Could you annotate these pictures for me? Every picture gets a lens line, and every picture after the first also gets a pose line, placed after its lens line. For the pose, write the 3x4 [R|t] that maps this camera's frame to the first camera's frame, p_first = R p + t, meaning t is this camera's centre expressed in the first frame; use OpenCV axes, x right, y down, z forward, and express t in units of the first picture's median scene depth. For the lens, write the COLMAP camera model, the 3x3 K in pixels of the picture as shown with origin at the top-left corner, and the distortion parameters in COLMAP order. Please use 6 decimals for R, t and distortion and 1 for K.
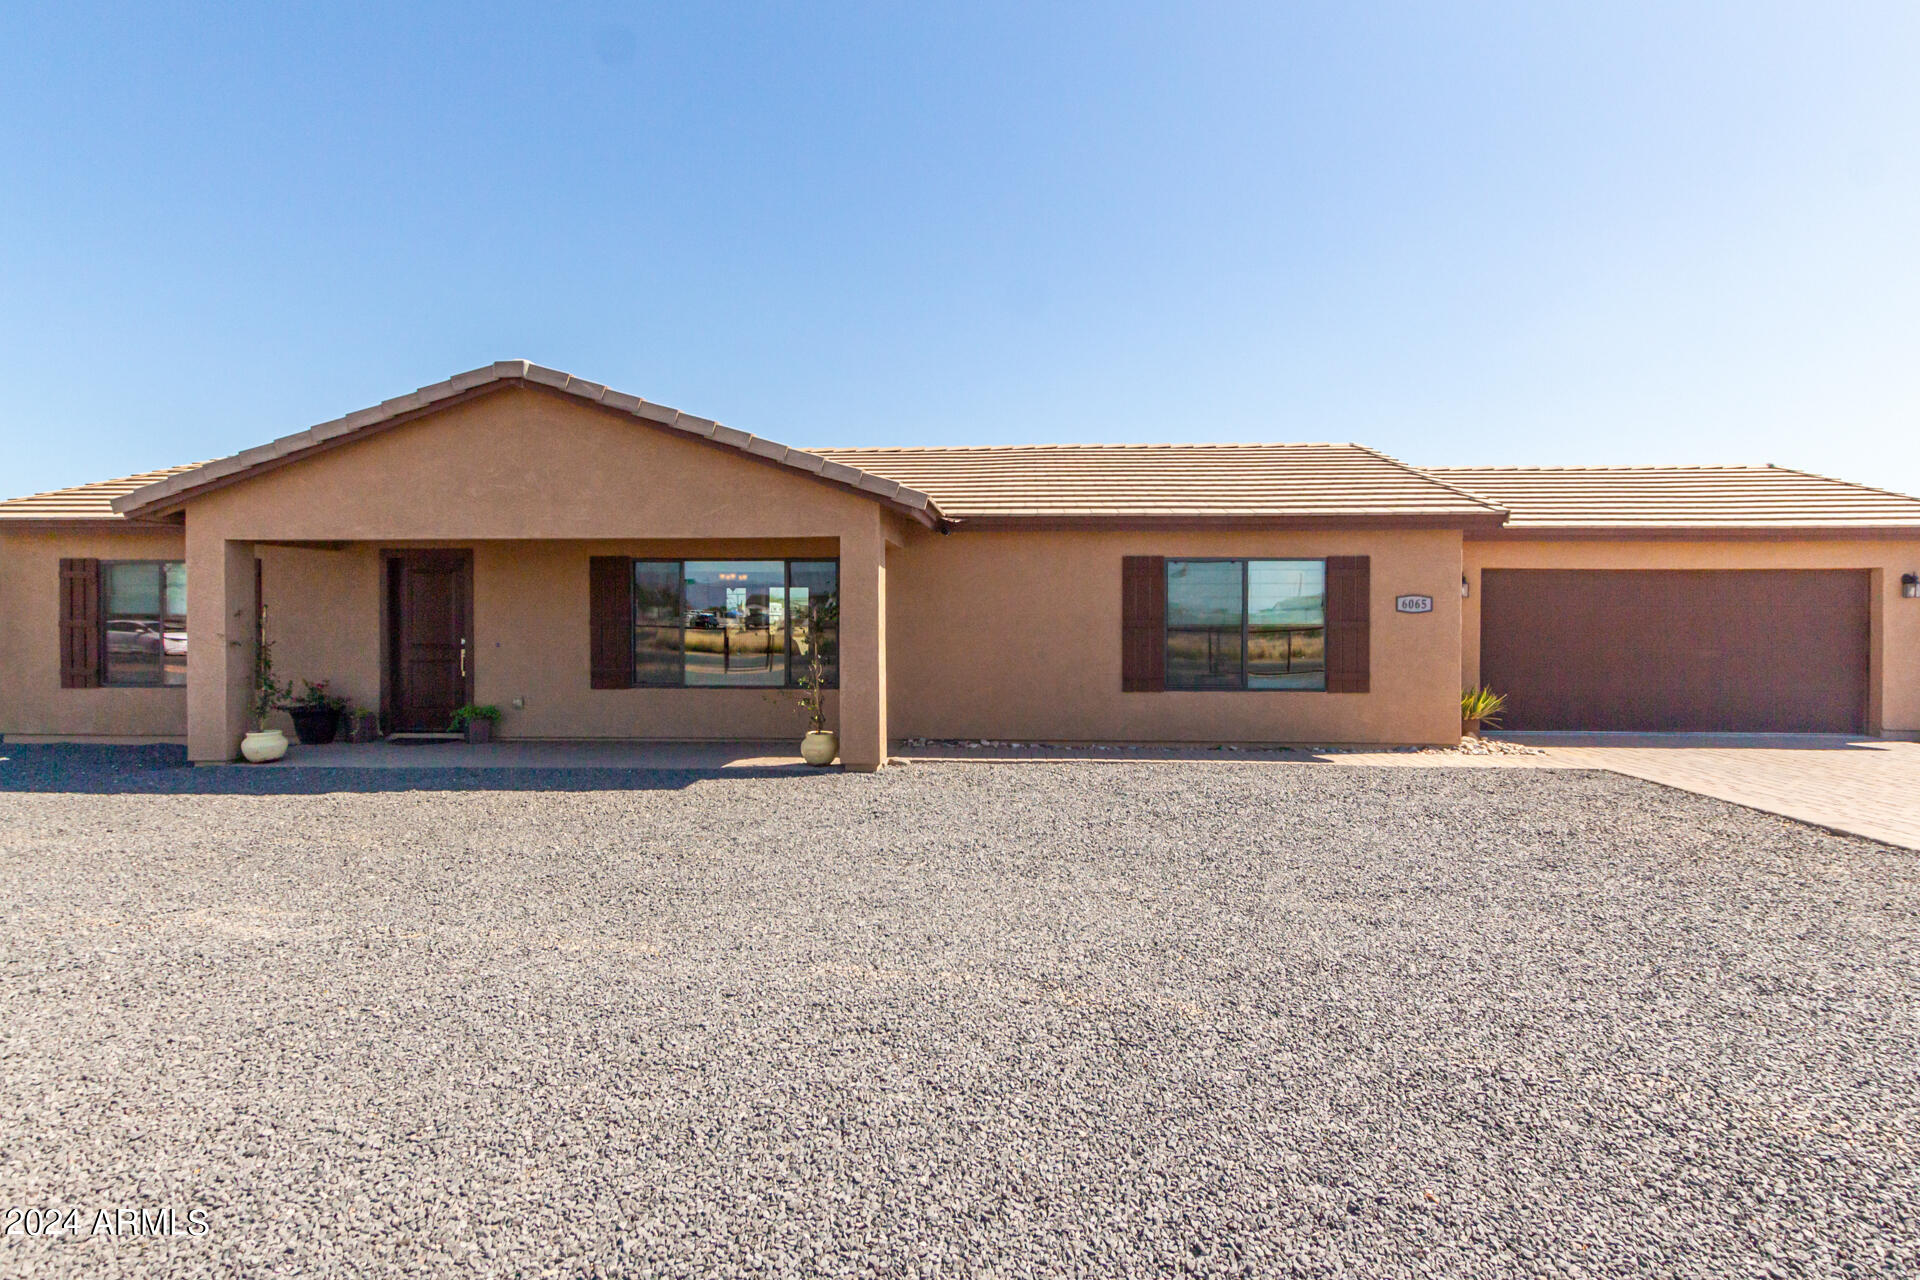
lens RADIAL K [[891.3, 0, 970.2], [0, 891.3, 651.5], [0, 0, 1]] dist [0.004375, -0.001032]
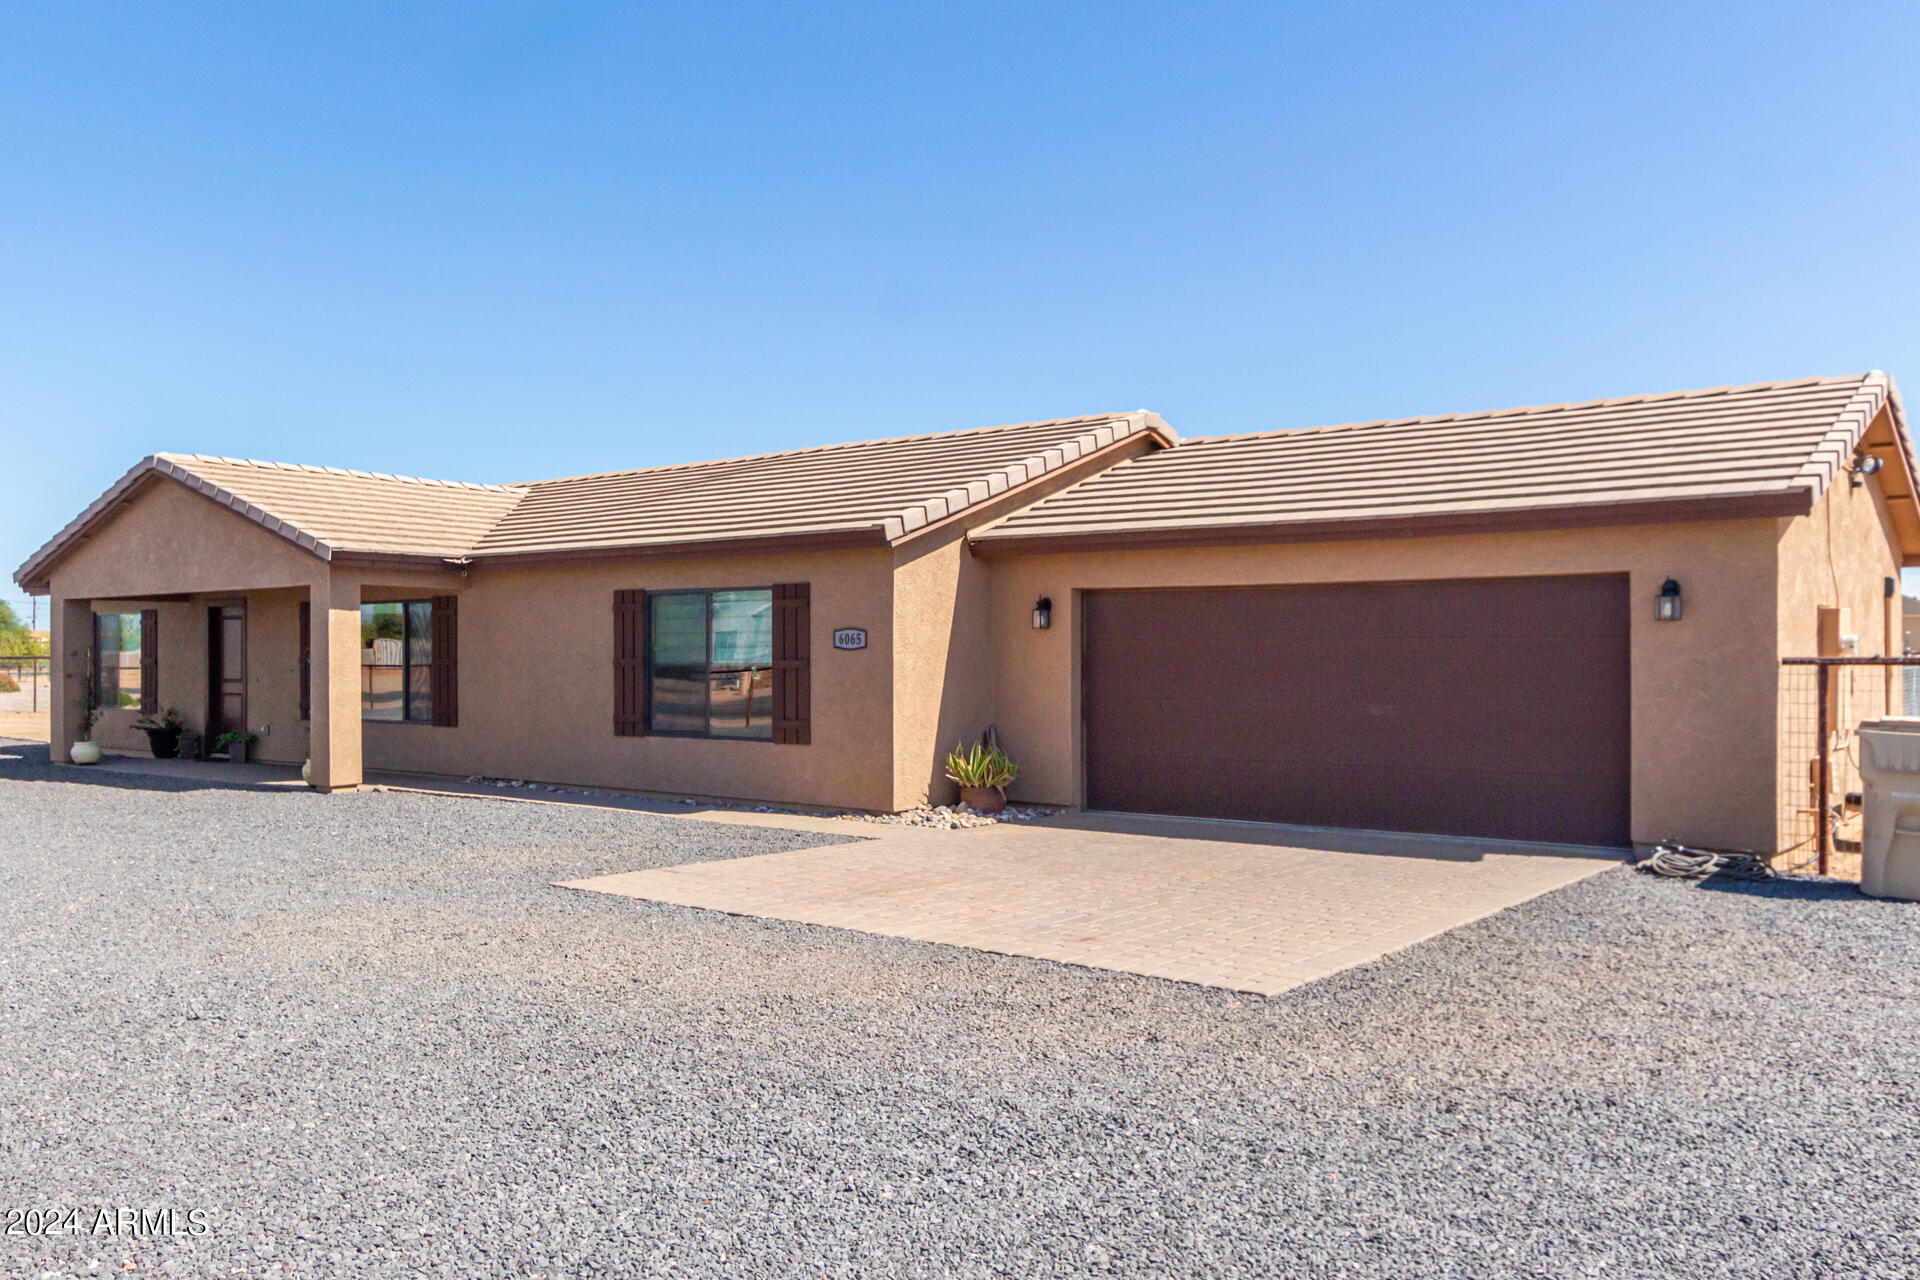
lens RADIAL K [[1466.4, 0, 960.4], [0, 1466.4, 686.5], [0, 0, 1]] dist [0.002213, 0.000167]
pose [[0.829151, 0.010165, -0.558933, 1.331192], [-0.019895, 0.999738, -0.011331, 0.004091], [0.558671, 0.020515, 0.829136, -0.069976]]
